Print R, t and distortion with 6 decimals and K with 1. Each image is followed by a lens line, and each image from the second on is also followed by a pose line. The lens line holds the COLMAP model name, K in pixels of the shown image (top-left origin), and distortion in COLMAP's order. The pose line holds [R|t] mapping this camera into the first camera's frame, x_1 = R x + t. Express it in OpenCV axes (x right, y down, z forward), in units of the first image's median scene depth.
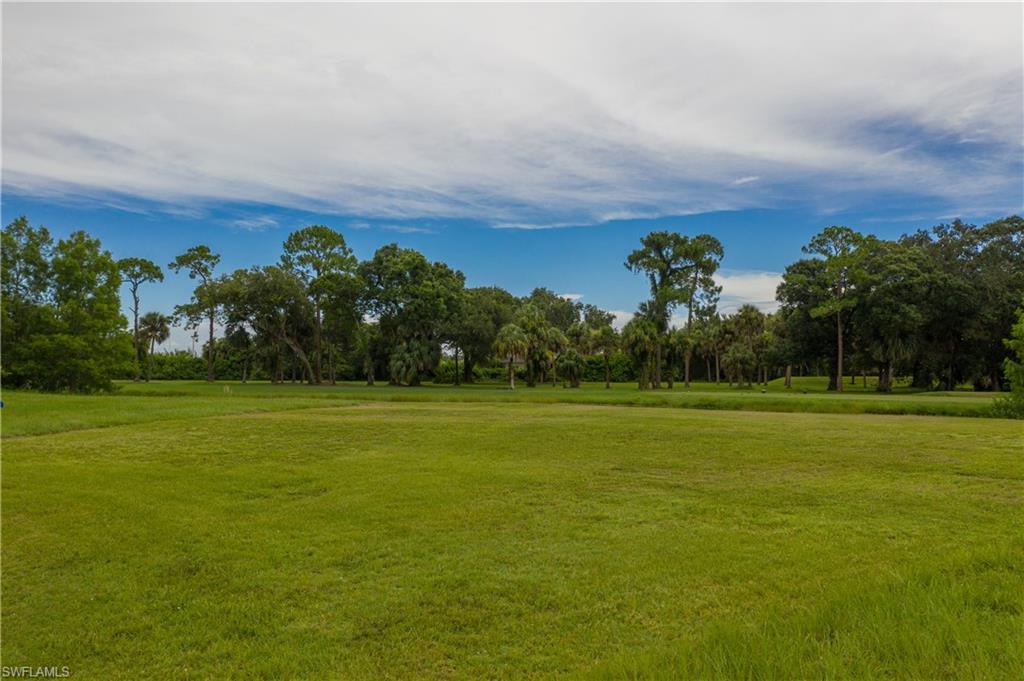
lens RADIAL K [[809.8, 0, 510.6], [0, 809.8, 338.2], [0, 0, 1]] dist [-0.008950, -0.002038]
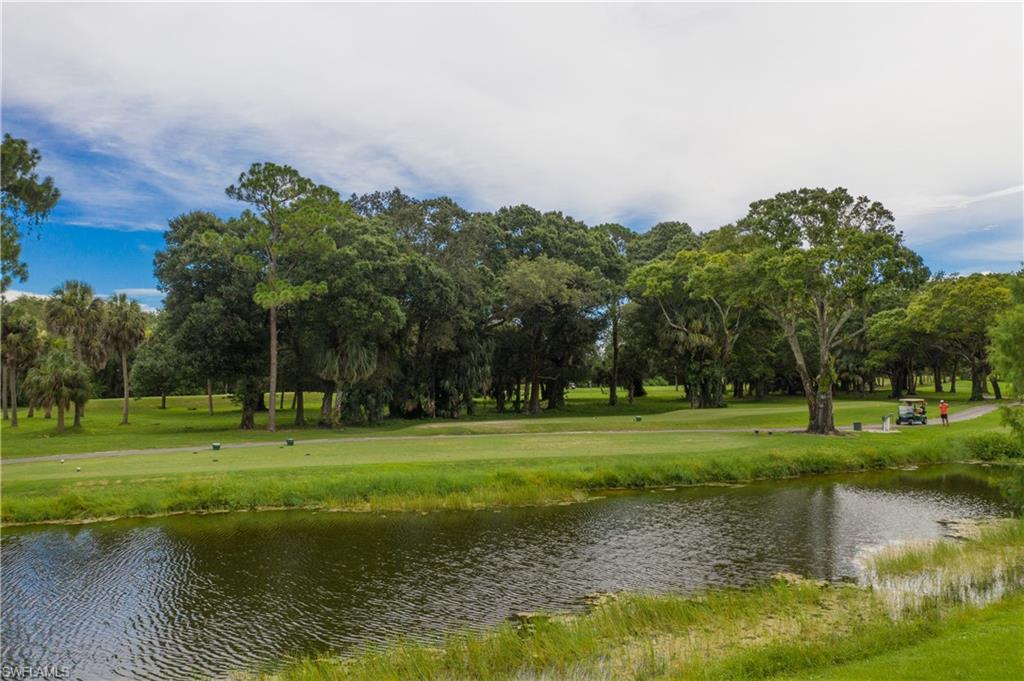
lens RADIAL K [[809.8, 0, 516.0], [0, 809.8, 341.3], [0, 0, 1]] dist [-0.008950, -0.002038]
pose [[0.537265, 0.025670, 0.843023, -0.012083], [-0.021335, 0.999631, -0.016841, 0.003395], [-0.843144, -0.008938, 0.537614, 0.458927]]
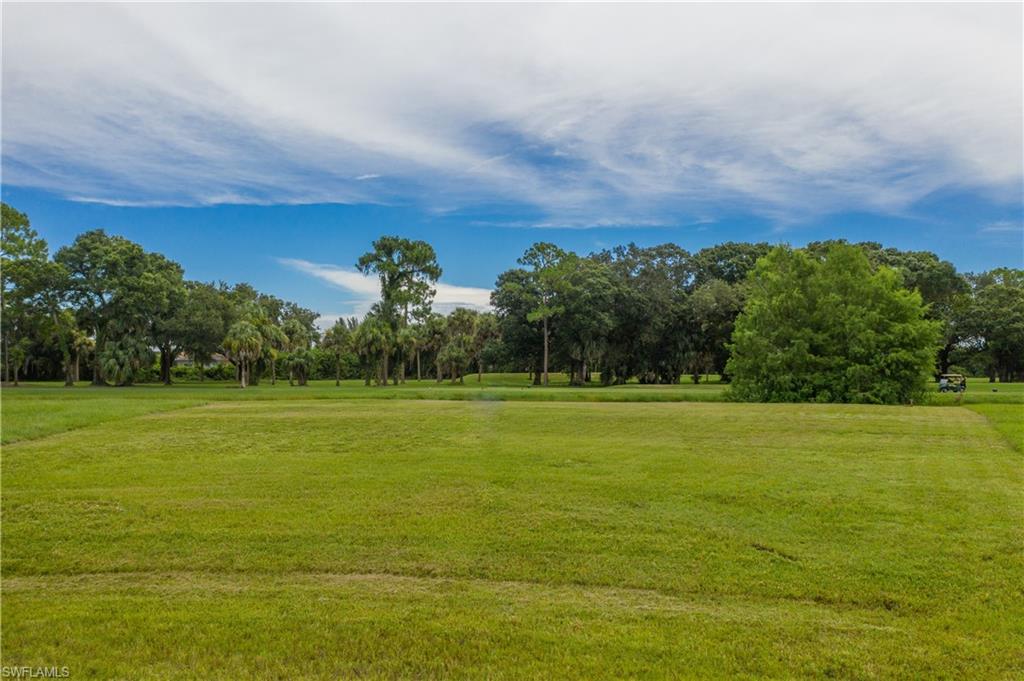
lens RADIAL K [[855.9, 0, 507.6], [0, 855.9, 339.5], [0, 0, 1]] dist [-0.012082, 0.017226]
pose [[0.896912, 0.010728, 0.442079, -0.161353], [-0.014060, 0.999892, 0.004261, -0.004122], [-0.441985, -0.010037, 0.896966, -0.062216]]
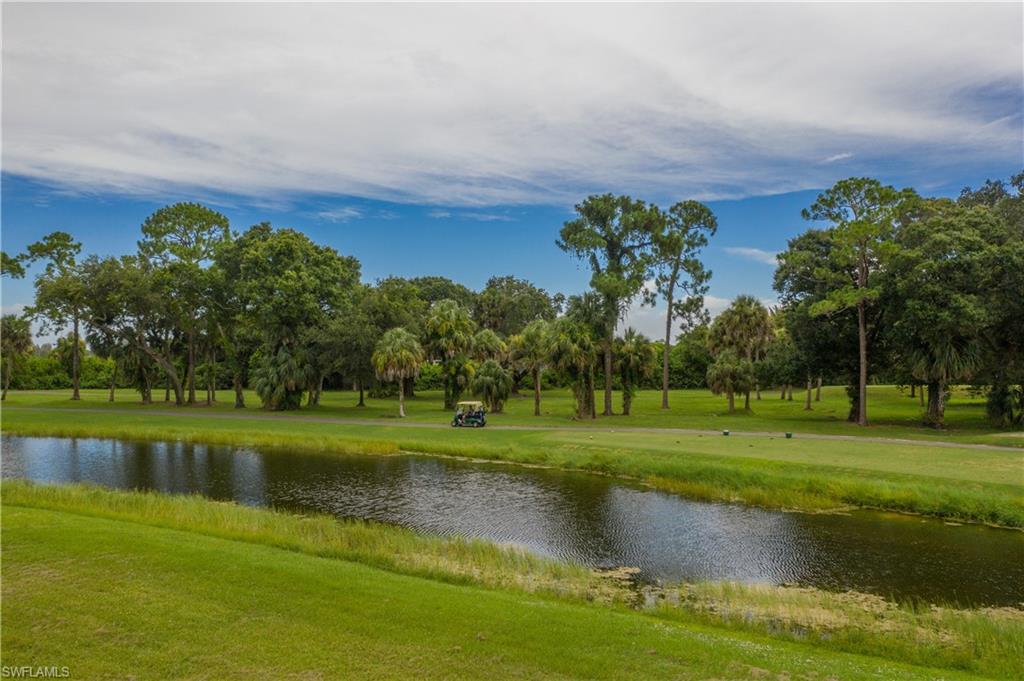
lens RADIAL K [[809.8, 0, 509.2], [0, 809.8, 347.6], [0, 0, 1]] dist [-0.008950, -0.002038]
pose [[0.994440, -0.008169, -0.104986, 0.168339], [0.011077, 0.999570, 0.027147, -0.017845], [0.104720, -0.028159, 0.994103, 0.273834]]
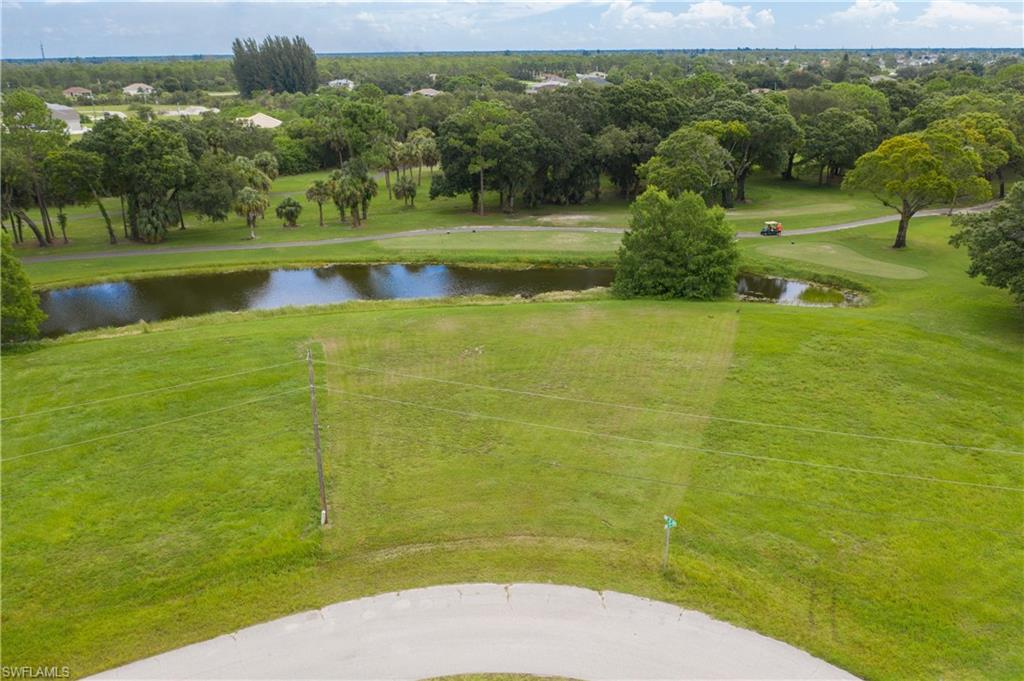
lens RADIAL K [[886.4, 0, 521.3], [0, 886.4, 368.5], [0, 0, 1]] dist [-0.010644, -0.011713]
pose [[0.829864, -0.212505, 0.515914, -0.388775], [-0.009190, 0.919303, 0.393442, -0.284825], [-0.557890, -0.331245, 0.760944, -0.335987]]
